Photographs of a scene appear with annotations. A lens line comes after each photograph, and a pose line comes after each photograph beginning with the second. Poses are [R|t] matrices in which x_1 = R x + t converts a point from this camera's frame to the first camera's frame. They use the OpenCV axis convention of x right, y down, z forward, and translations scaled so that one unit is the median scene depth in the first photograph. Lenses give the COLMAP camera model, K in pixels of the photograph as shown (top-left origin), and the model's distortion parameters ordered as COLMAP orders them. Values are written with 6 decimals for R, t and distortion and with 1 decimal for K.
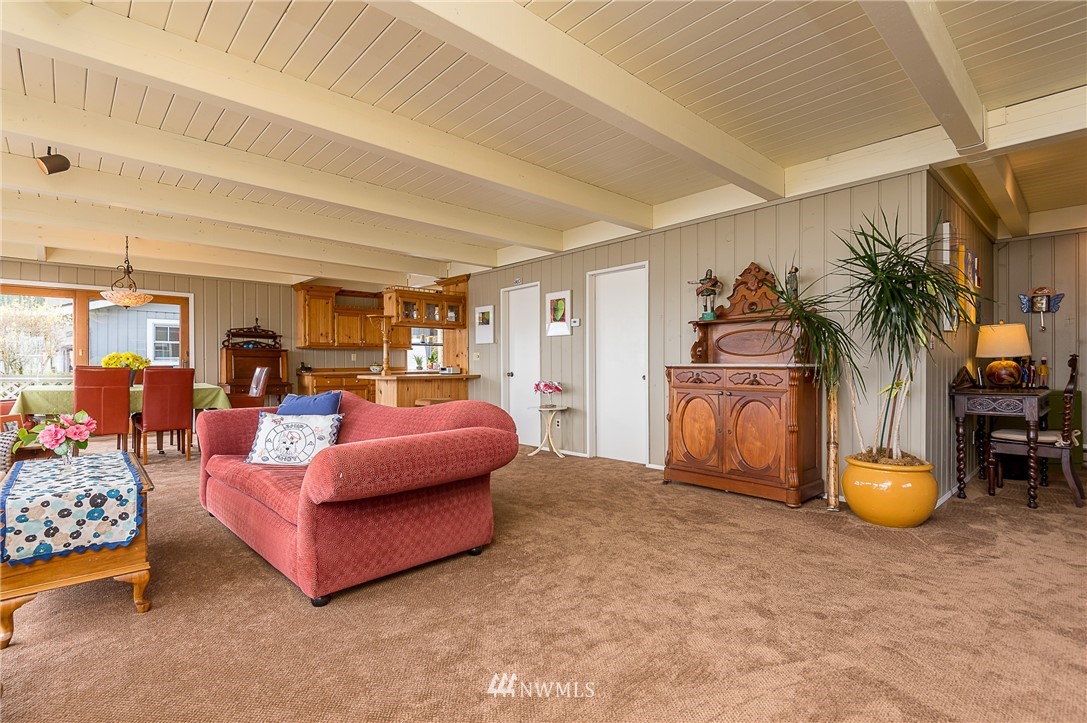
lens RADIAL K [[507.6, 0, 555.8], [0, 507.6, 363.0], [0, 0, 1]] dist [0.000147, -0.000170]
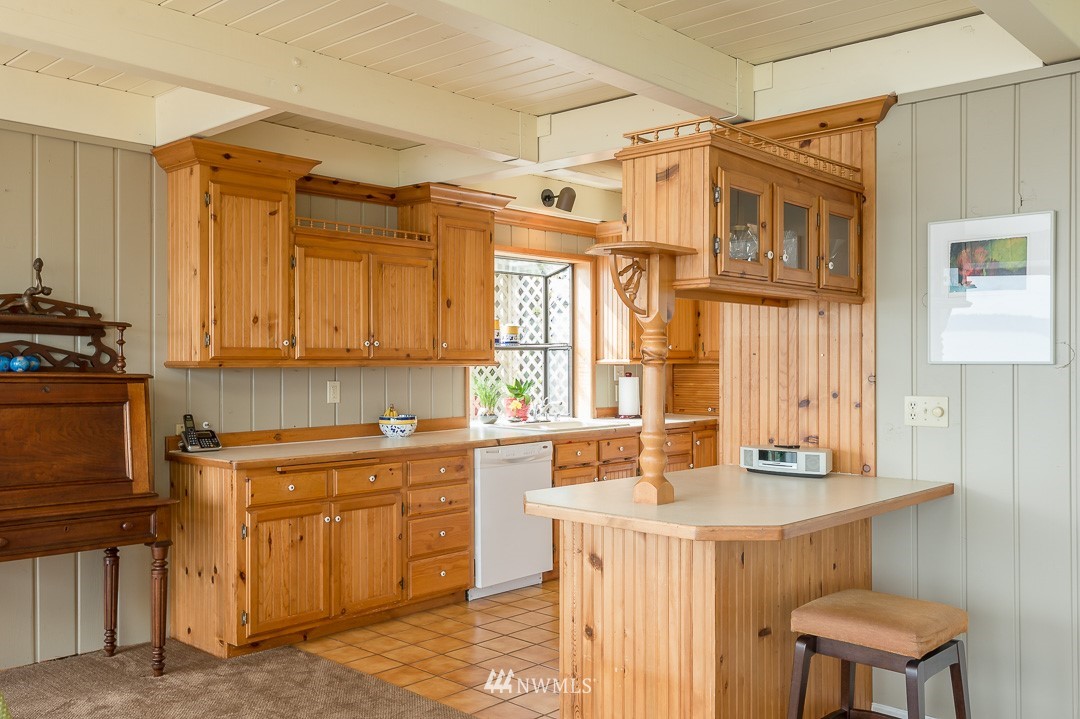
lens RADIAL K [[943.7, 0, 540.0], [0, 943.7, 359.5], [0, 0, 1]] dist [0.040911, 0.001856]
pose [[0.998614, 0.003319, 0.052533, -0.347581], [-0.002898, 0.999963, -0.008097, -0.031548], [-0.052558, 0.007933, 0.998586, 0.474752]]
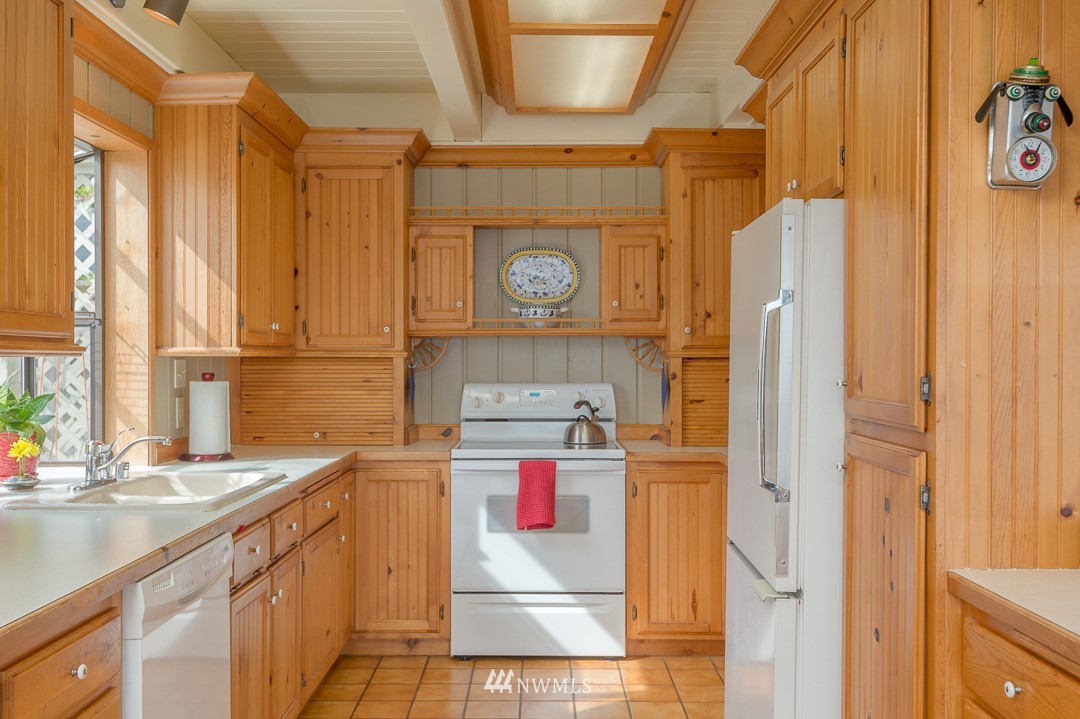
lens RADIAL K [[1041.2, 0, 540.0], [0, 1041.2, 359.5], [0, 0, 1]] dist [-0.000230, -0.000141]
pose [[0.694786, 0.005706, 0.719194, -0.475159], [0.002204, 0.999947, -0.010062, -0.027673], [-0.719213, 0.008576, 0.694737, 0.889219]]
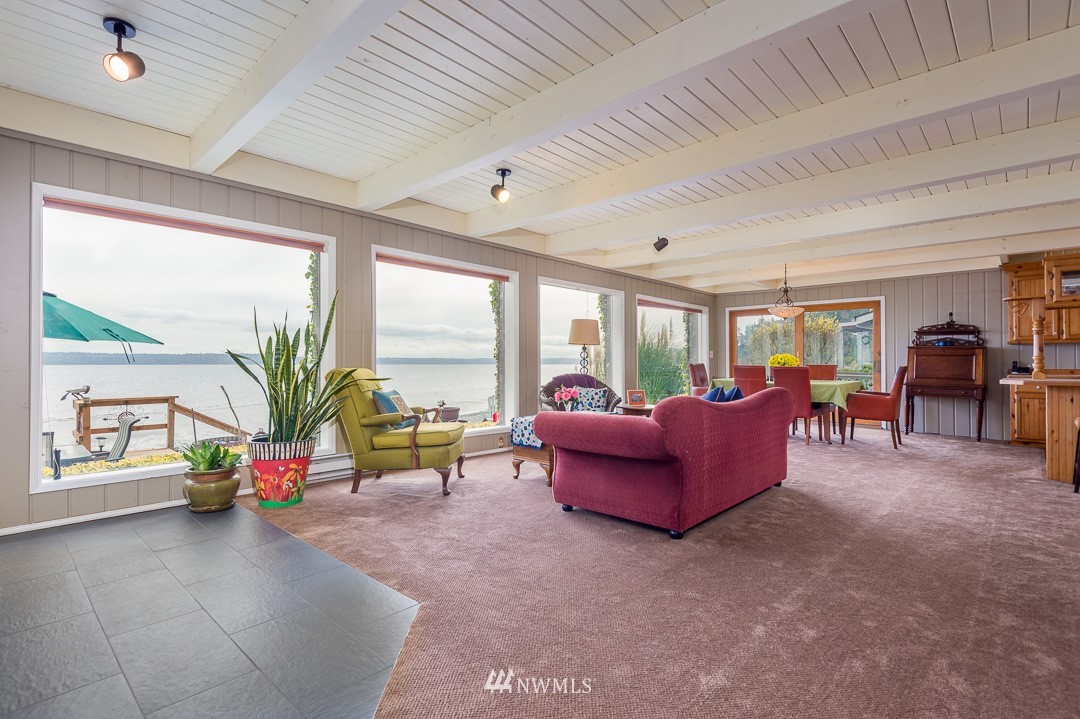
lens RADIAL K [[524.0, 0, 540.0], [0, 524.0, 359.5], [0, 0, 1]] dist [-0.000105, -0.000155]
pose [[0.051712, -0.003761, -0.998655, 0.311974], [-0.001749, 0.999991, -0.003857, 0.000165], [0.998661, 0.001946, 0.051705, 0.216930]]
